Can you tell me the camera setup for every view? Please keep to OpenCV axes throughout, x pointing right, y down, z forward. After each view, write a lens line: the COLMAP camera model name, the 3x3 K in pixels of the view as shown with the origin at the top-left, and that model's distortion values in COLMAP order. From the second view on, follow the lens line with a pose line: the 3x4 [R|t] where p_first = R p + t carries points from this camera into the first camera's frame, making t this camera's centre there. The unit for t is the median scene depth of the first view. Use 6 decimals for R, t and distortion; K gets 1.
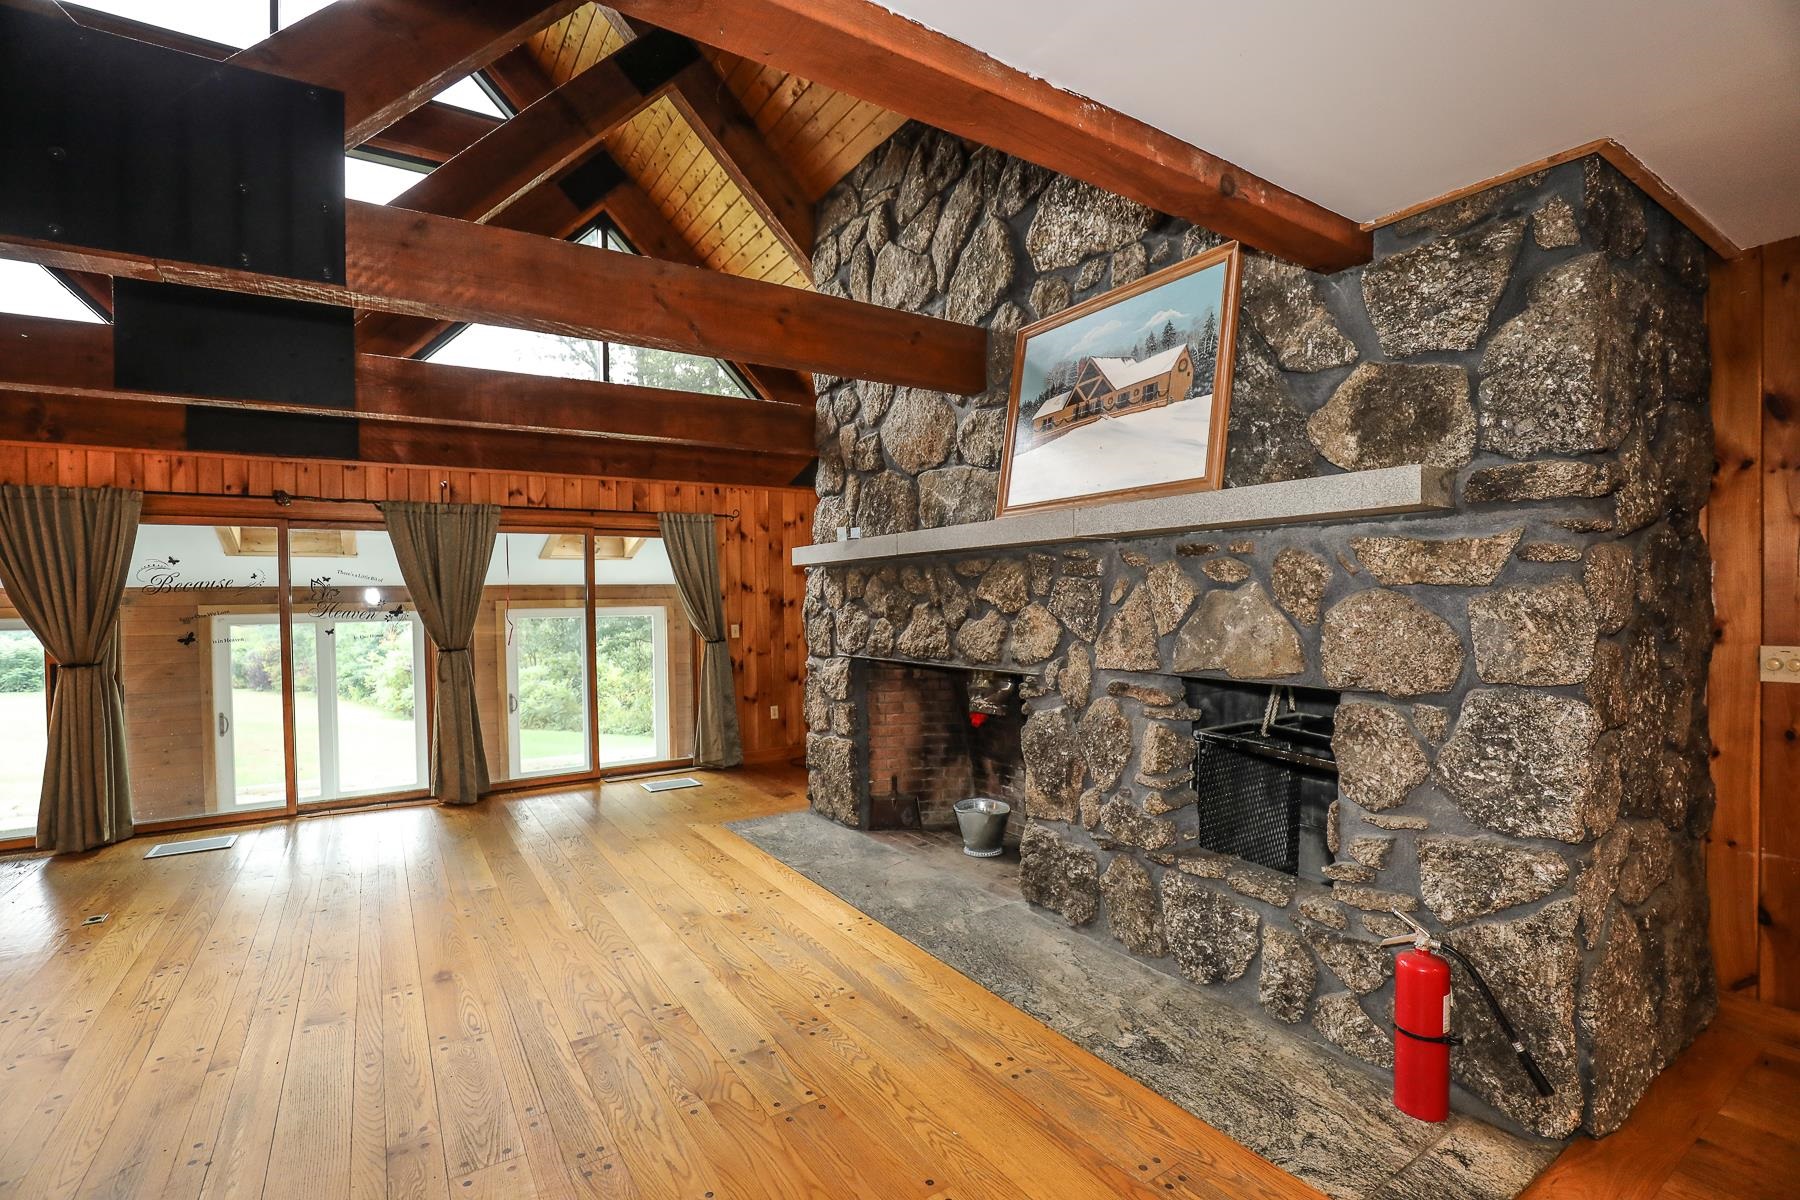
lens RADIAL K [[826.7, 0, 900.6], [0, 826.7, 613.6], [0, 0, 1]] dist [-0.032071, 0.004464]
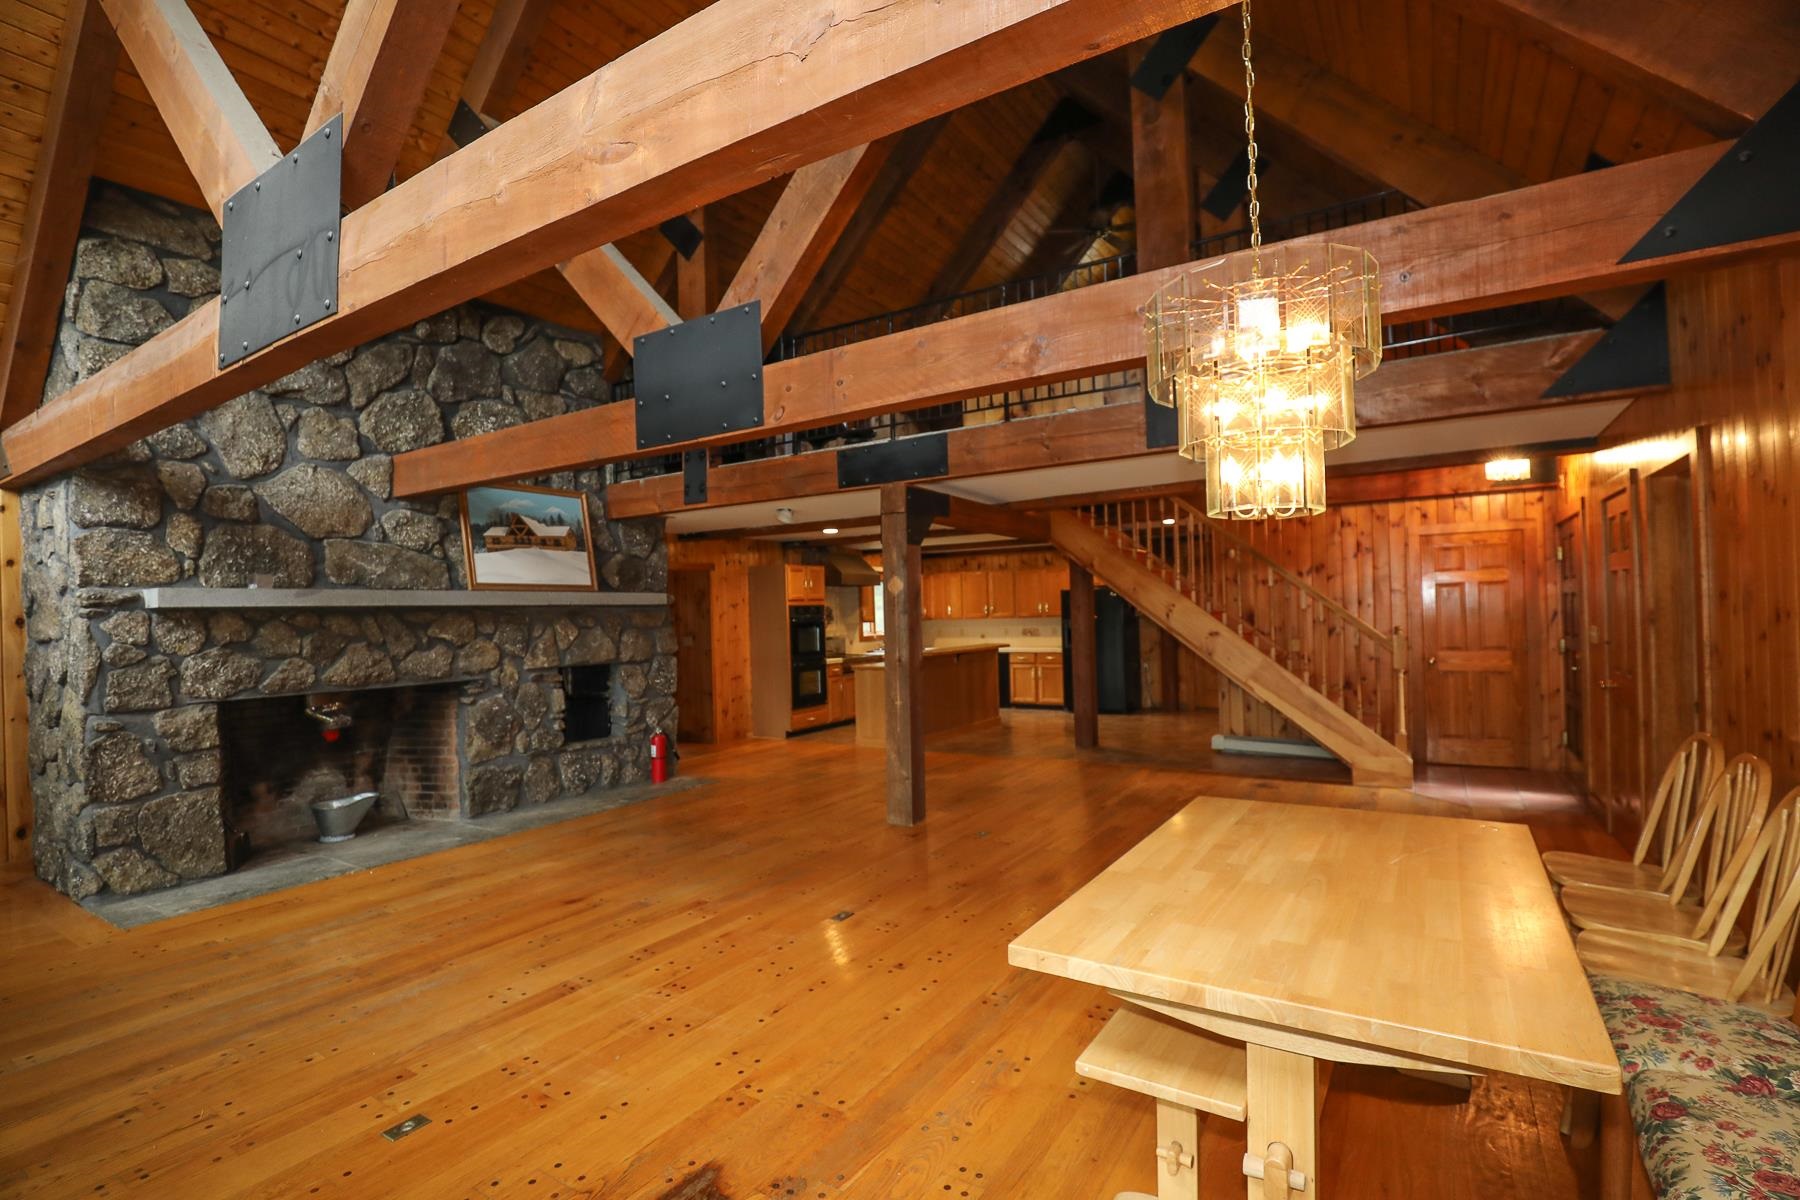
lens RADIAL K [[826.7, 0, 893.7], [0, 826.7, 609.6], [0, 0, 1]] dist [-0.032071, 0.004464]
pose [[-0.408484, 0.030494, 0.912256, -1.520659], [0.048411, 0.998759, -0.011708, -0.009311], [-0.911481, 0.039380, -0.409454, 0.774060]]
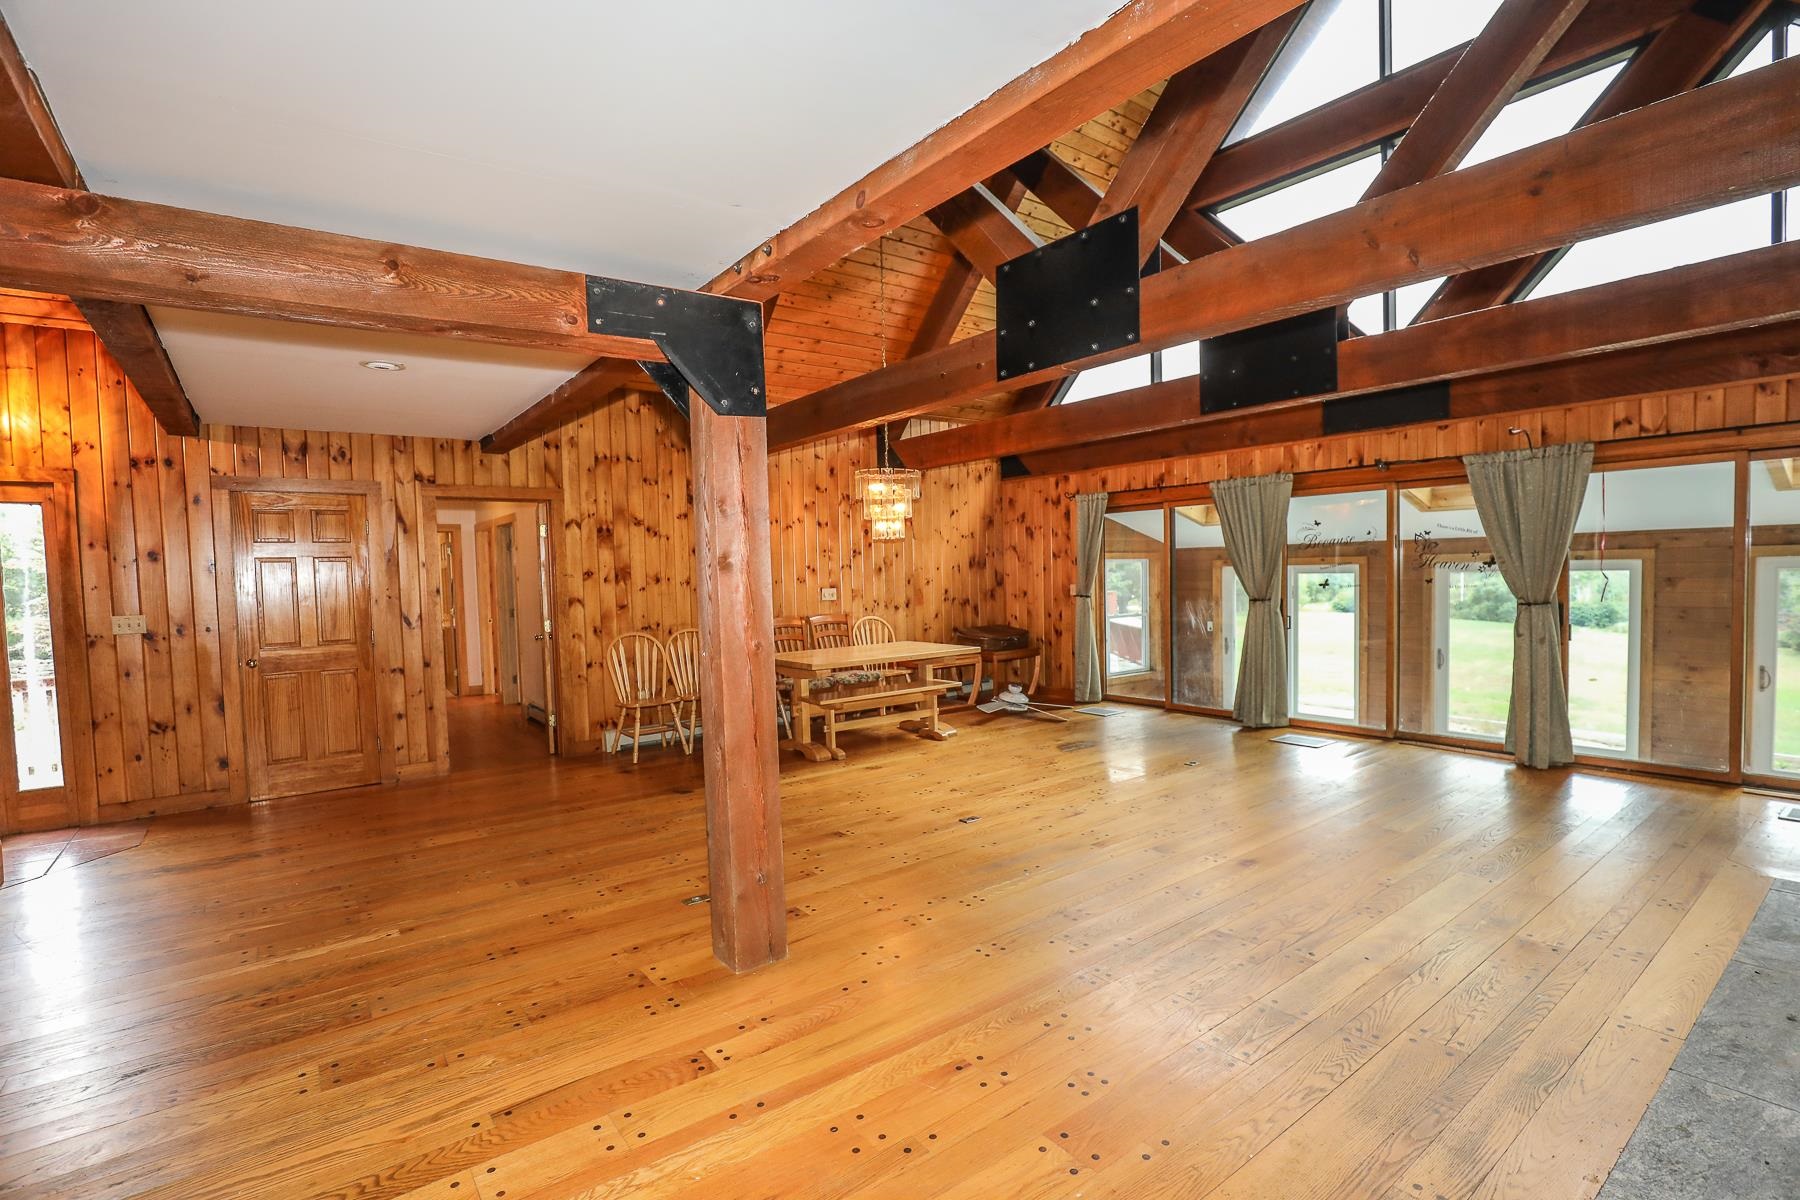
lens RADIAL K [[826.7, 0, 903.0], [0, 826.7, 607.5], [0, 0, 1]] dist [-0.032071, 0.004464]
pose [[0.073344, 0.058856, -0.995569, 0.460210], [0.005929, 0.998214, 0.059449, -0.015472], [0.997289, -0.010263, 0.072864, 0.284117]]
